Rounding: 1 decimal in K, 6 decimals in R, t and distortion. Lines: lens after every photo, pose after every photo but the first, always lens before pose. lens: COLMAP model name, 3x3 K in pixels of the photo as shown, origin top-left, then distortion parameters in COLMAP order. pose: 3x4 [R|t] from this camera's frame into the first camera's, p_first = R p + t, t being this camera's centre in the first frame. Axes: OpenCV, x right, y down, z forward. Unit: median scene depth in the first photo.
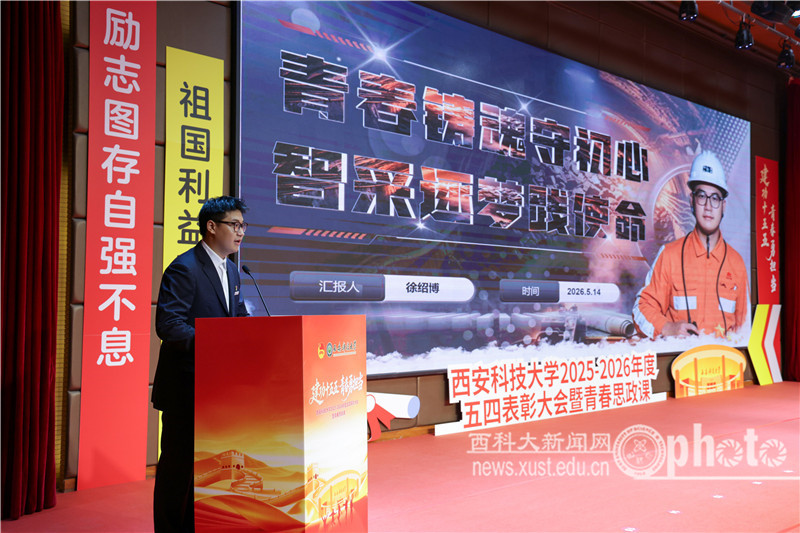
lens RADIAL K [[872.6, 0, 397.2], [0, 872.6, 259.1], [0, 0, 1]] dist [0.090602, 0.000000]
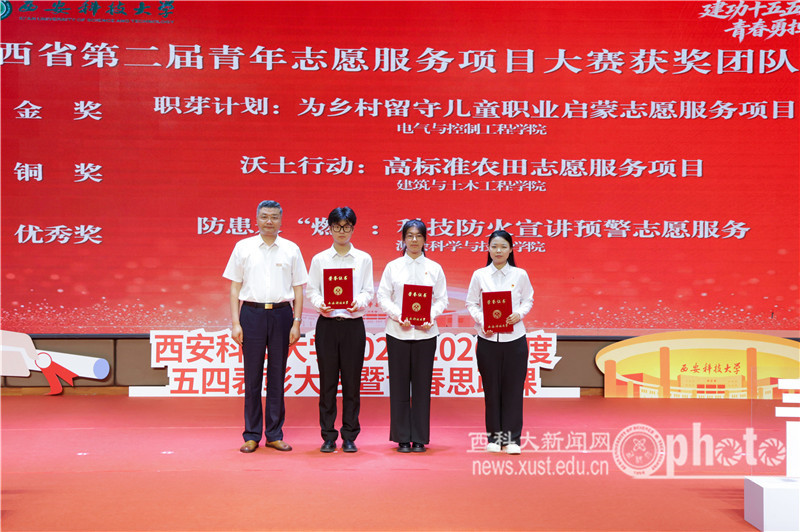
lens RADIAL K [[1159.4, 0, 394.1], [0, 1159.4, 240.4], [0, 0, 1]] dist [0.144621, 0.000000]
pose [[0.712910, 0.006770, -0.701223, 1.145301], [0.029635, 0.998769, 0.039771, -0.027600], [0.700629, -0.049134, 0.711832, 0.219826]]
